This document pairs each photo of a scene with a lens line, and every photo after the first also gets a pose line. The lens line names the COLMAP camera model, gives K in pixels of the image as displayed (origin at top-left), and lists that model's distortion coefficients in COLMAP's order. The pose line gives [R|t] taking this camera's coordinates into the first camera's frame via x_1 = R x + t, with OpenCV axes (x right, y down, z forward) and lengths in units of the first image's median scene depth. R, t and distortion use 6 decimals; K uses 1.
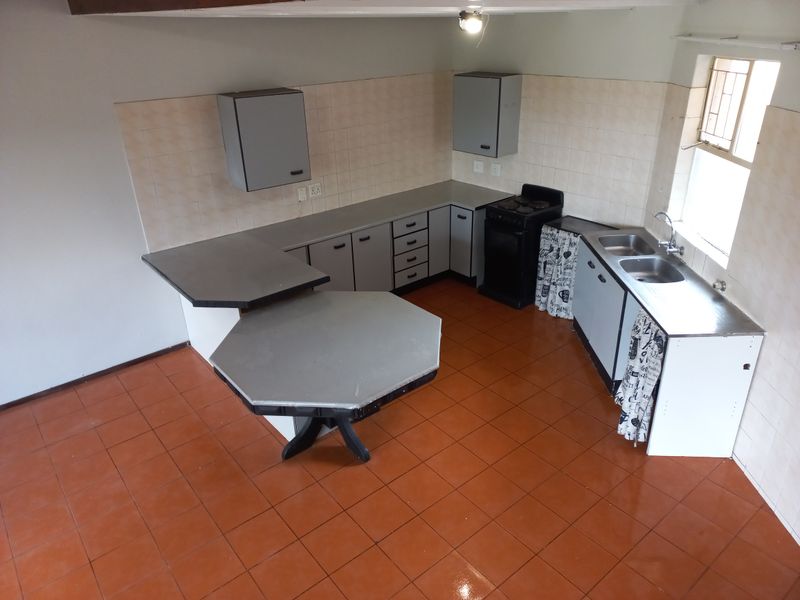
lens RADIAL K [[565.2, 0, 399.2], [0, 565.2, 289.8], [0, 0, 1]] dist [0.066144, -0.045792]
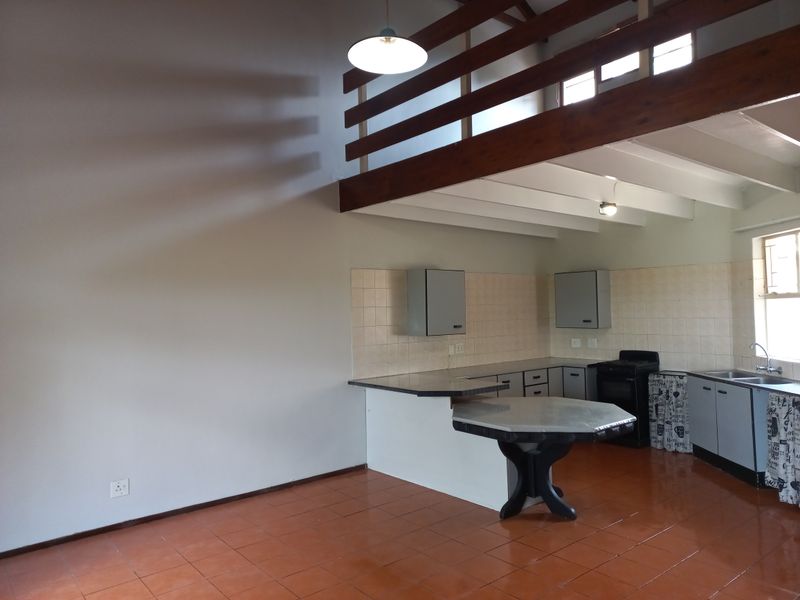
lens RADIAL K [[565.2, 0, 399.2], [0, 565.2, 289.8], [0, 0, 1]] dist [0.066144, -0.045792]
pose [[0.999837, 0.010790, 0.014445, -0.311714], [-0.002895, 0.886831, -0.462084, 0.300998], [-0.017796, 0.461967, 0.886718, -0.184726]]
